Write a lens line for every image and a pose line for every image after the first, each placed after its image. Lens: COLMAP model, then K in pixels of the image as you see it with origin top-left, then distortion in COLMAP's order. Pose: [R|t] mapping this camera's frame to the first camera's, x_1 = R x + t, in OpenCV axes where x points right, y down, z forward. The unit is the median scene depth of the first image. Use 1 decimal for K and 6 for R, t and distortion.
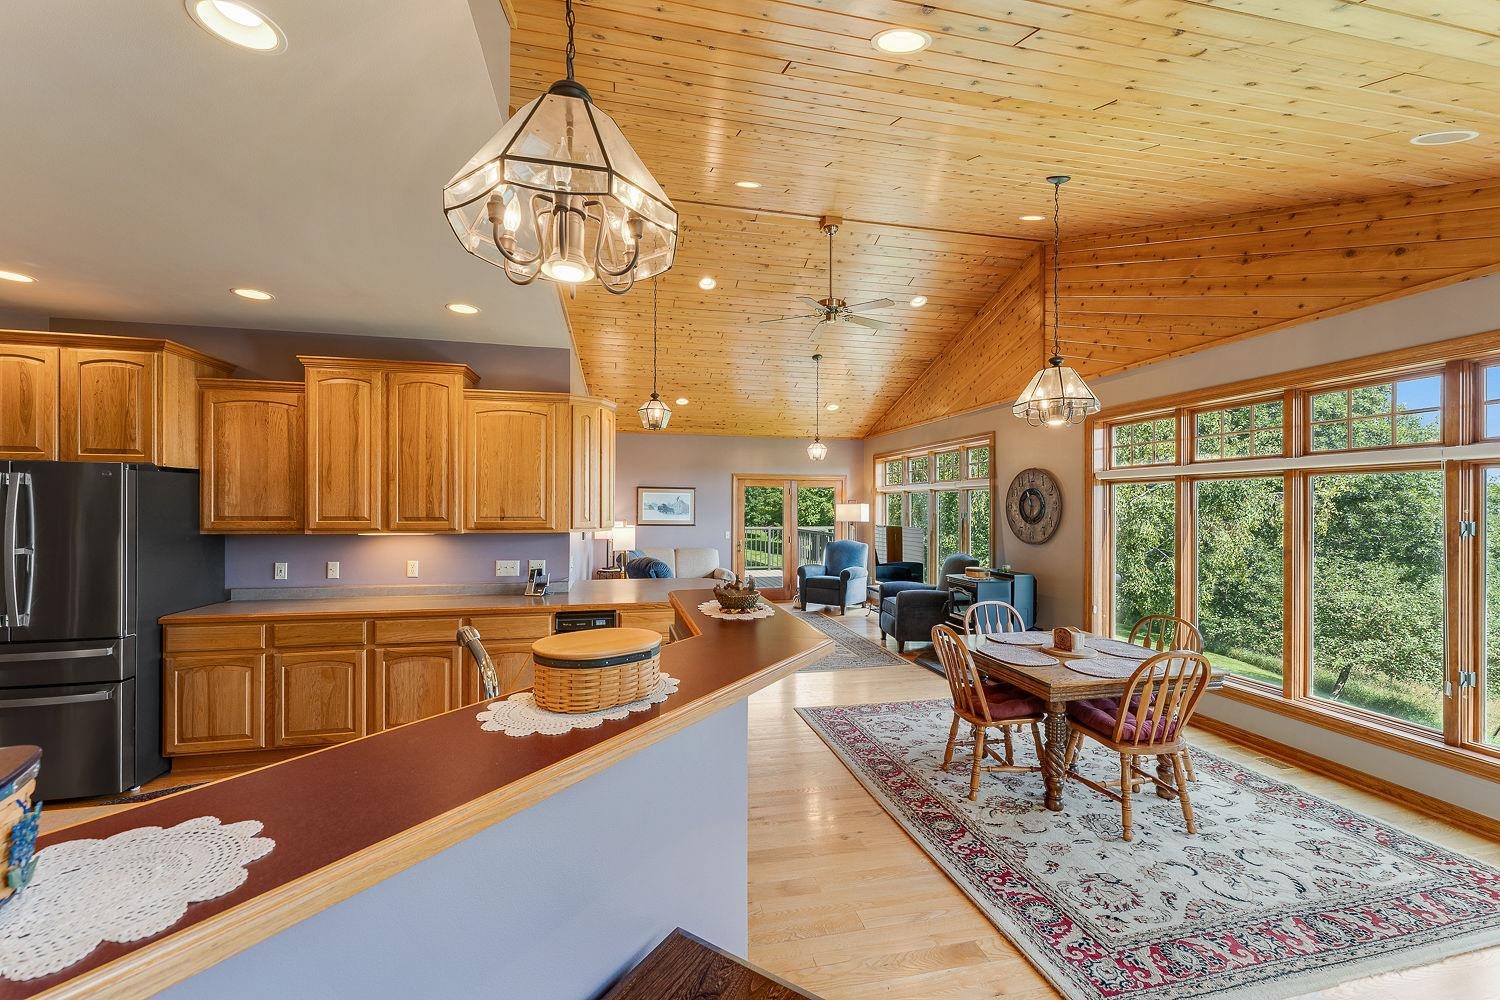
lens RADIAL K [[600.0, 0, 746.2], [0, 600.0, 502.0], [0, 0, 1]] dist [0.000582, -0.000154]
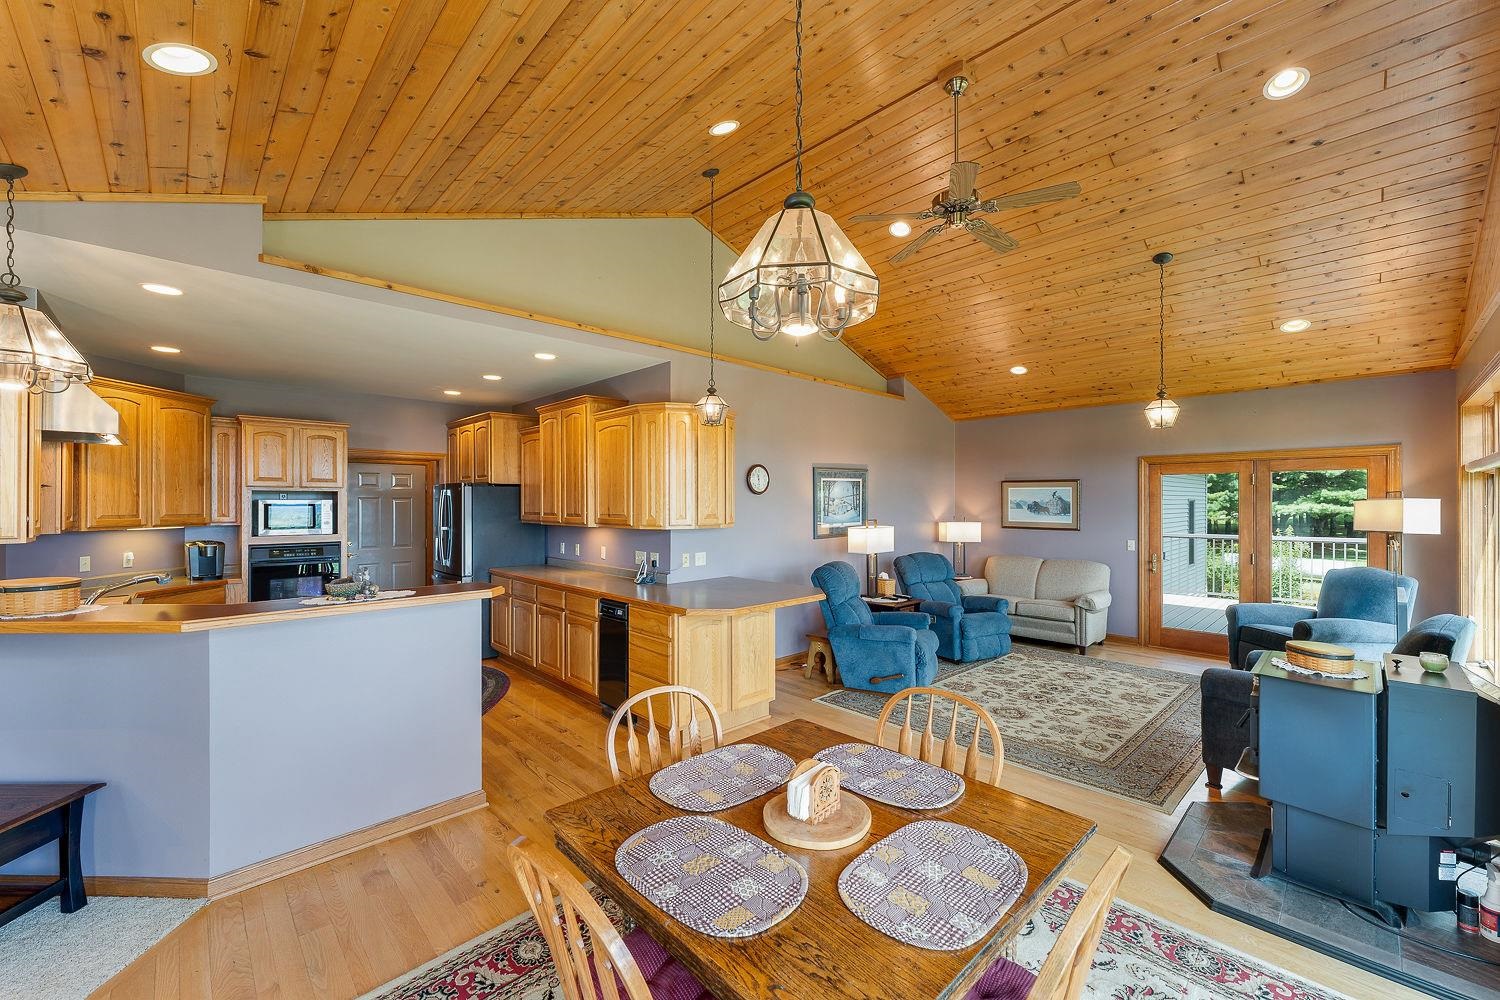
lens RADIAL K [[600.0, 0, 752.6], [0, 600.0, 502.9], [0, 0, 1]] dist [0.000582, -0.000154]
pose [[0.520663, -0.004896, -0.853748, 0.790346], [0.008872, 0.999961, -0.000325, 0.004477], [0.853716, -0.007405, 0.520686, 0.621216]]
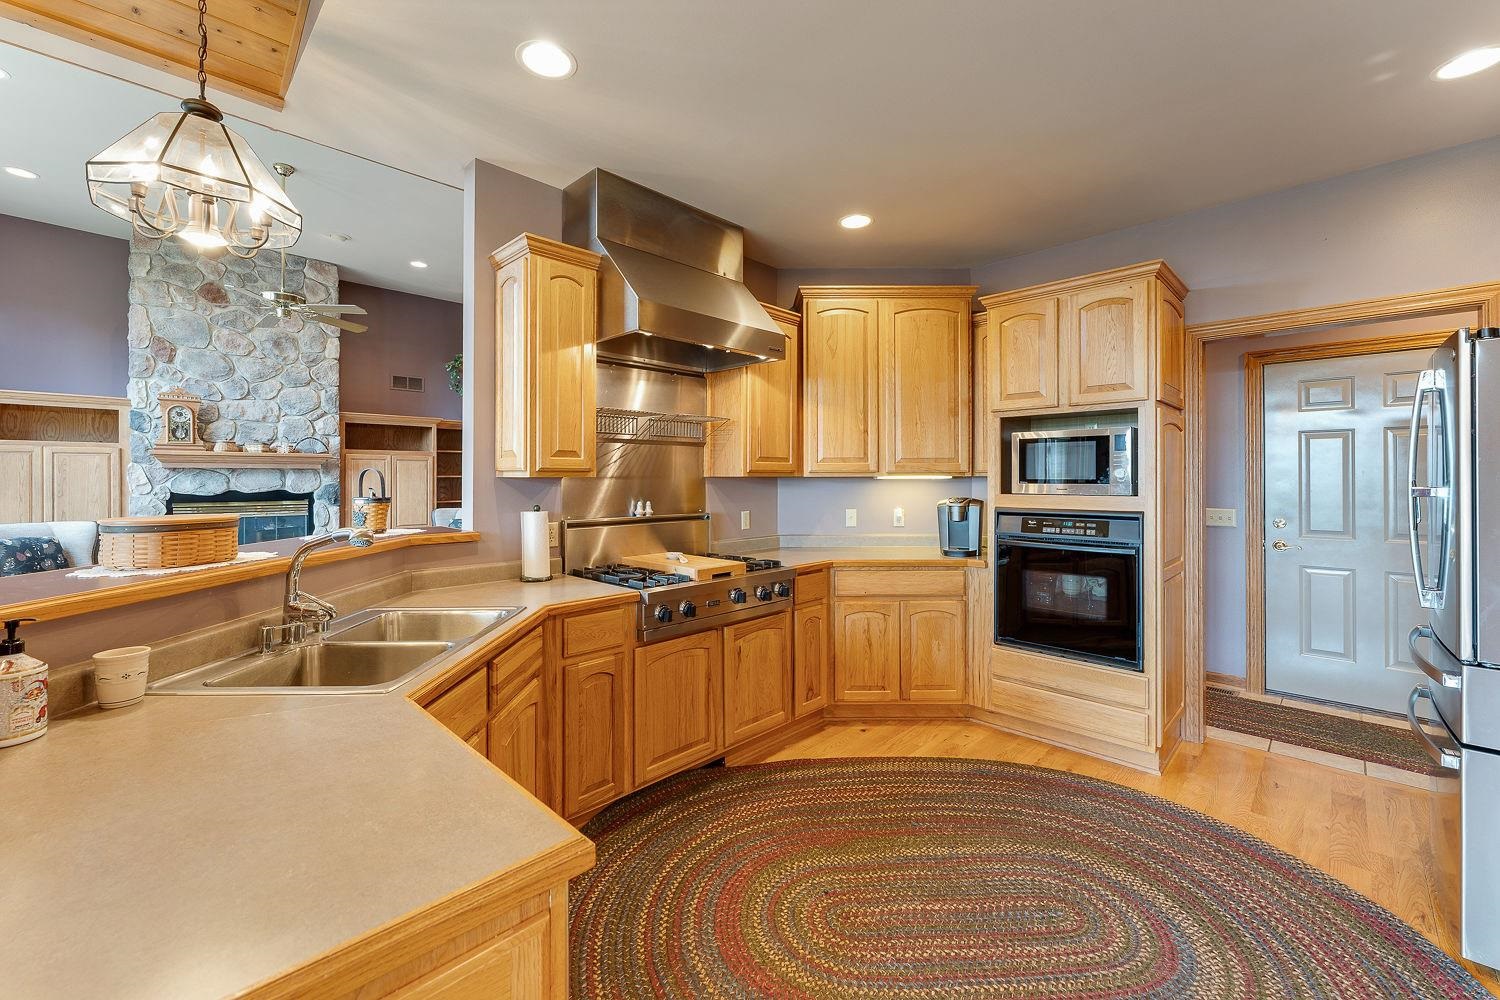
lens RADIAL K [[600.0, 0, 737.1], [0, 600.0, 476.8], [0, 0, 1]] dist [0.000582, -0.000154]
pose [[-0.839099, -0.003830, -0.543965, -0.173324], [0.001959, 0.999947, -0.010062, 0.052725], [0.543975, -0.009508, -0.839047, 0.847015]]
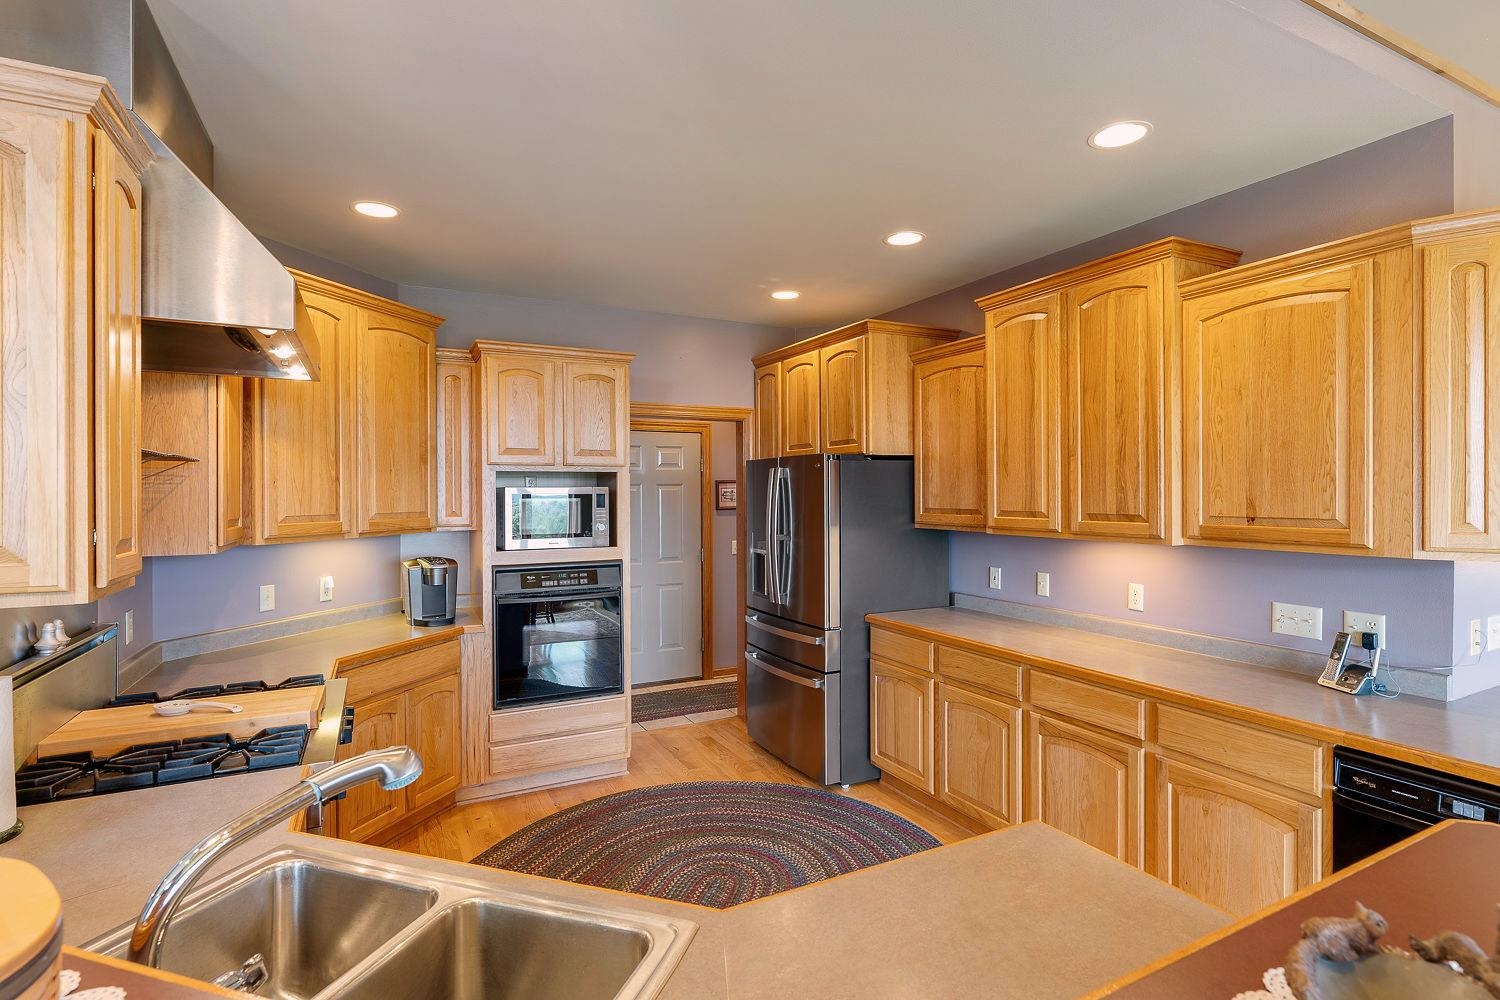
lens RADIAL K [[729.5, 0, 751.9], [0, 729.5, 497.3], [0, 0, 1]] dist [-0.008688, 0.000139]
pose [[0.256009, 0.000396, -0.966674, 0.072275], [0.012899, 0.999909, 0.003826, 0.000647], [0.966588, -0.013449, 0.255981, 0.446651]]
